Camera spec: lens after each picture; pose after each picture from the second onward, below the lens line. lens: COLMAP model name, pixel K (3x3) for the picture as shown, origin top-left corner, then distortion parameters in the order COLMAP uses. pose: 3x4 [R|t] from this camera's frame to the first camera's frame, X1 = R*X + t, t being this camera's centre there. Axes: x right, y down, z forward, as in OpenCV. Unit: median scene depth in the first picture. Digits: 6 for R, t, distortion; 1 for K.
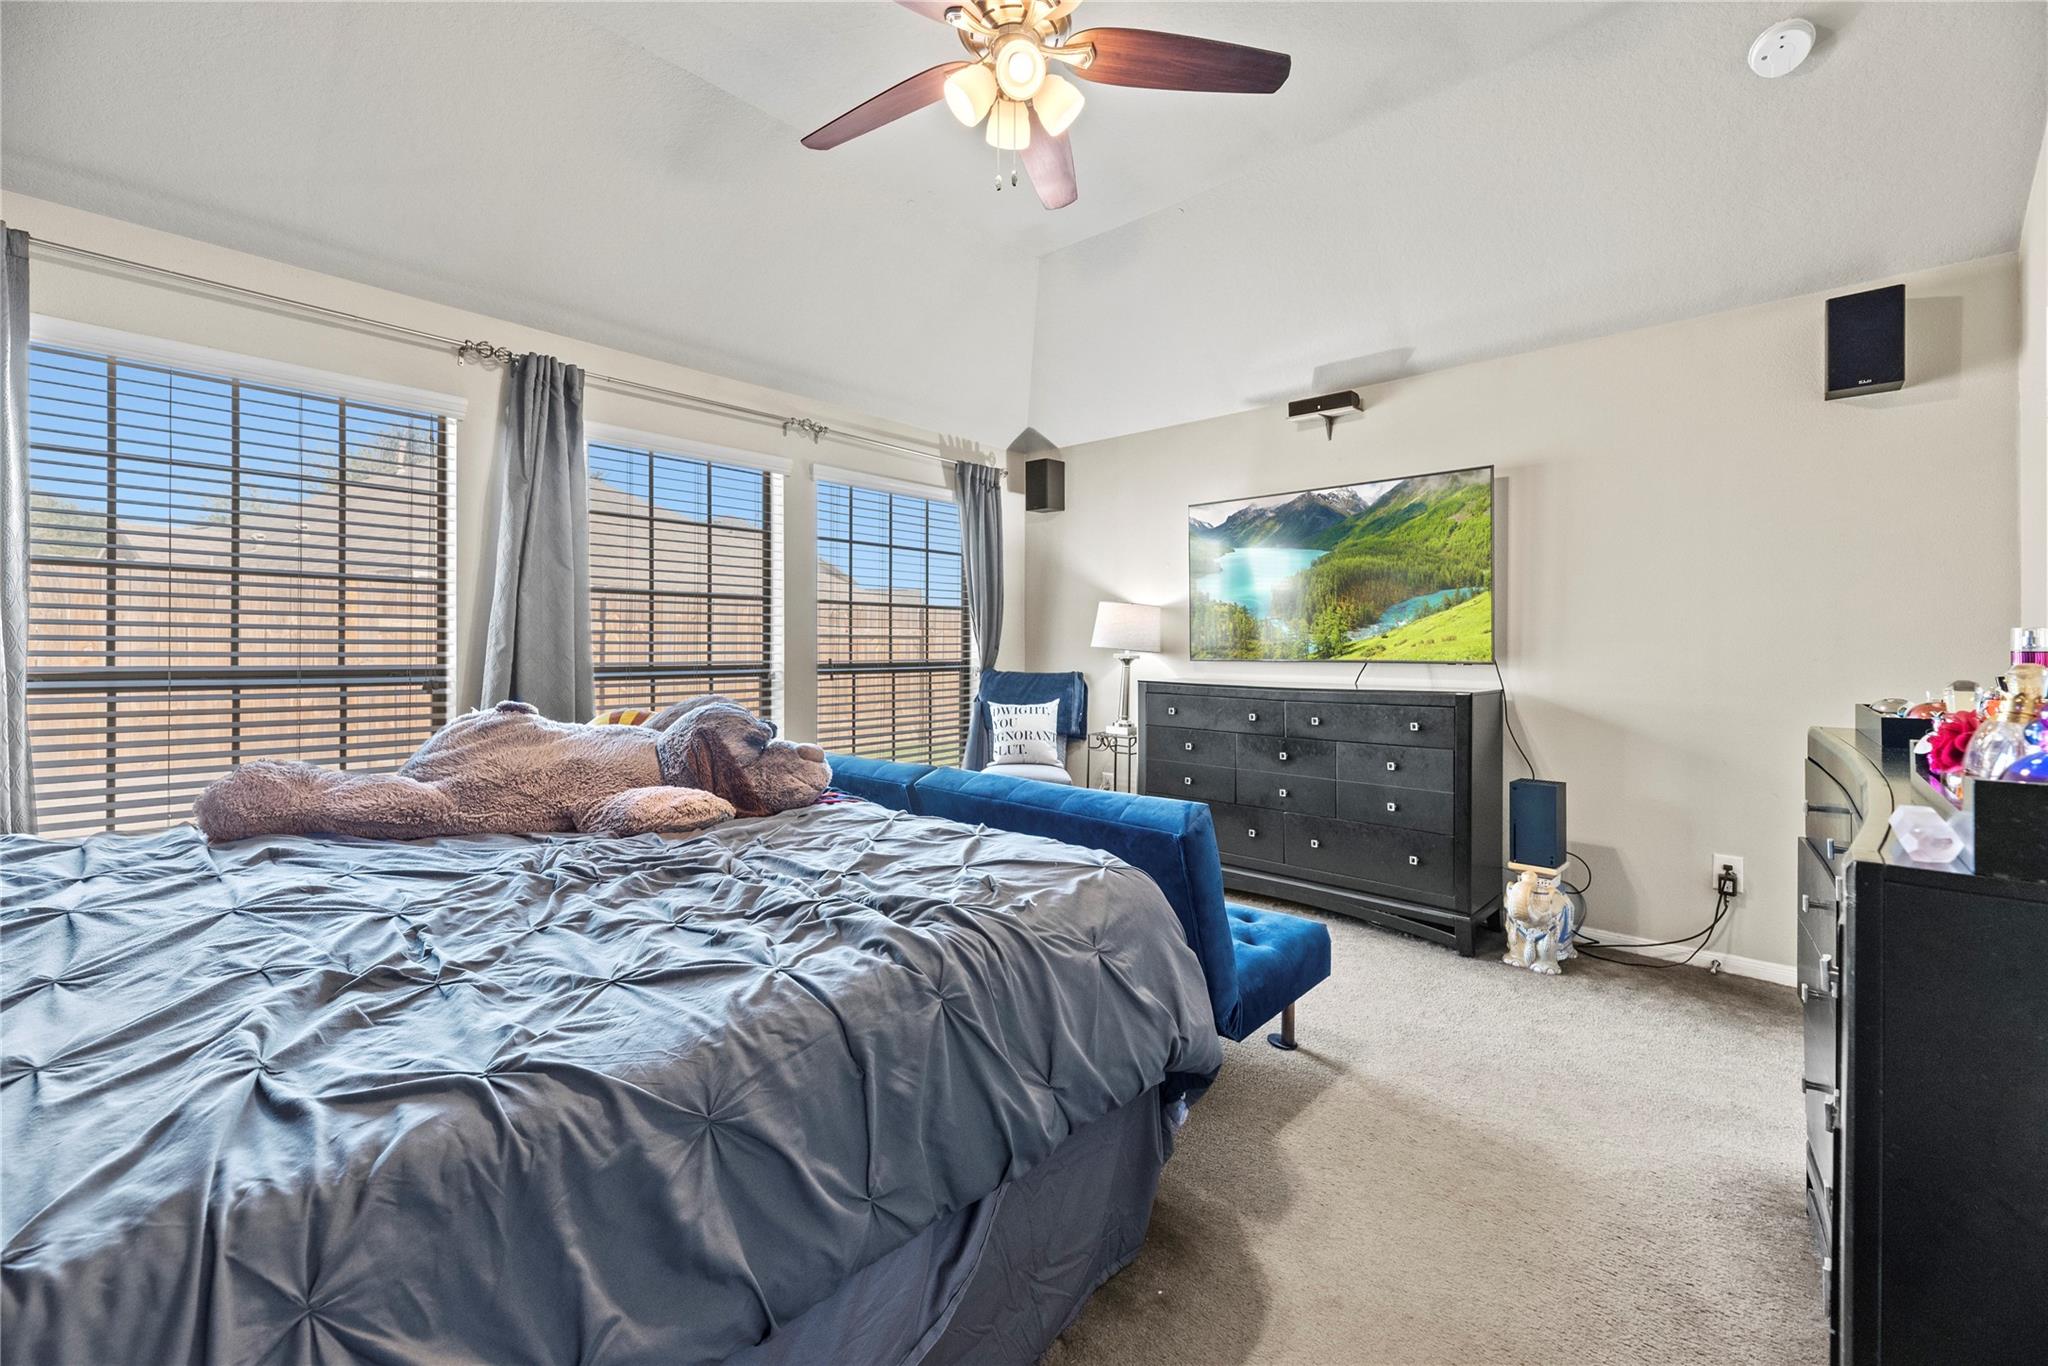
lens RADIAL K [[832.1, 0, 1023.3], [0, 832.1, 660.4], [0, 0, 1]] dist [0.000845, 0.000098]
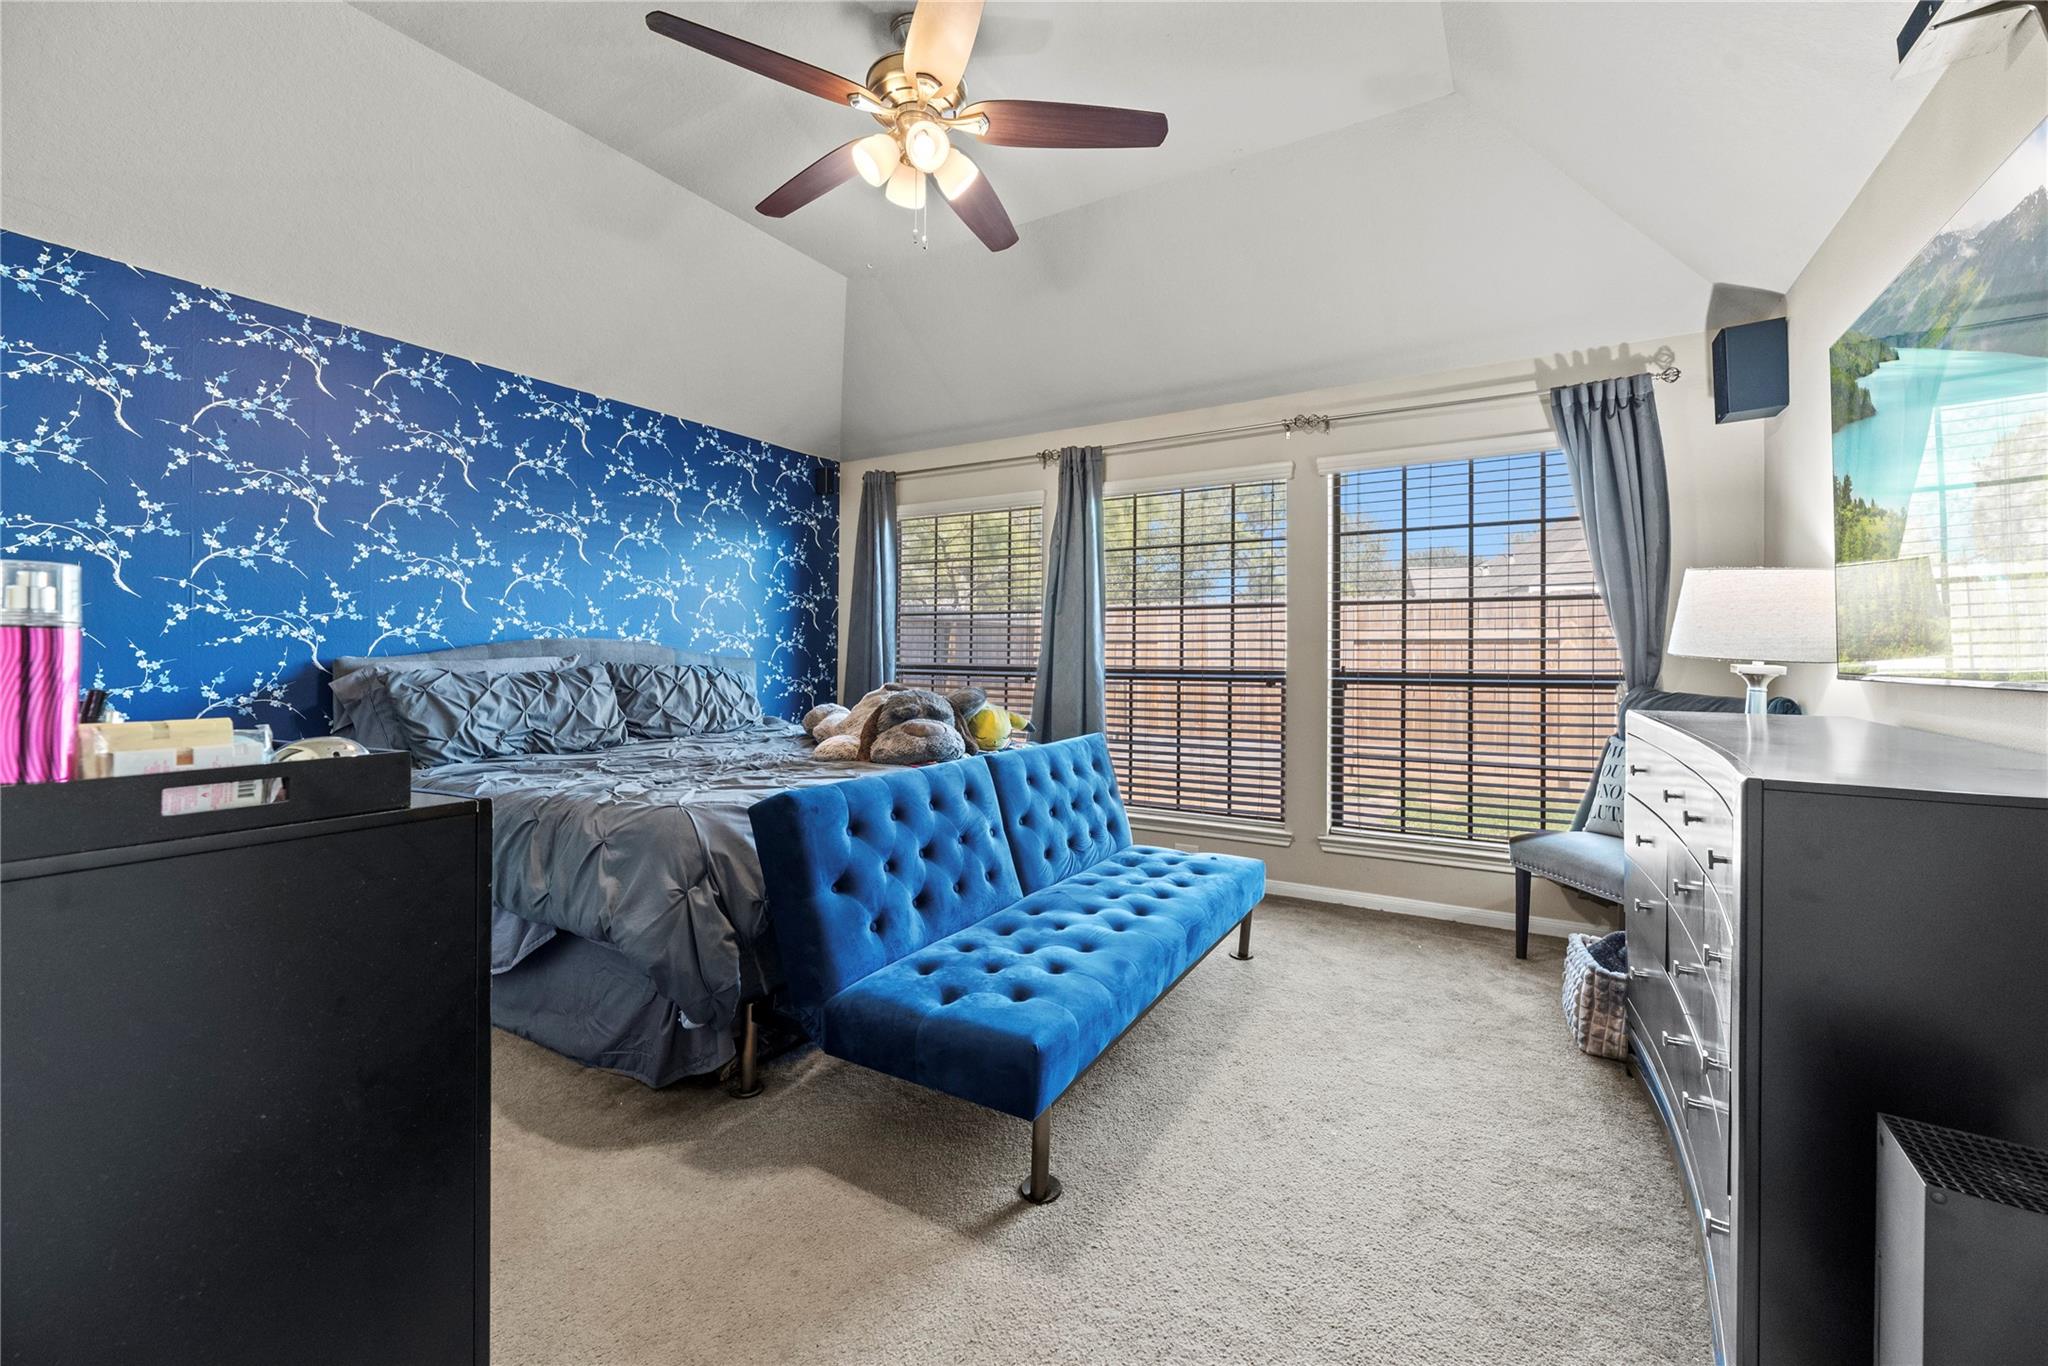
lens RADIAL K [[832.1, 0, 1023.3], [0, 832.1, 660.4], [0, 0, 1]] dist [0.000845, 0.000098]
pose [[0.206191, 0.008035, -0.978479, 0.636630], [-0.015182, 0.999872, 0.005012, -0.008423], [0.978394, 0.013822, 0.206286, 0.513222]]
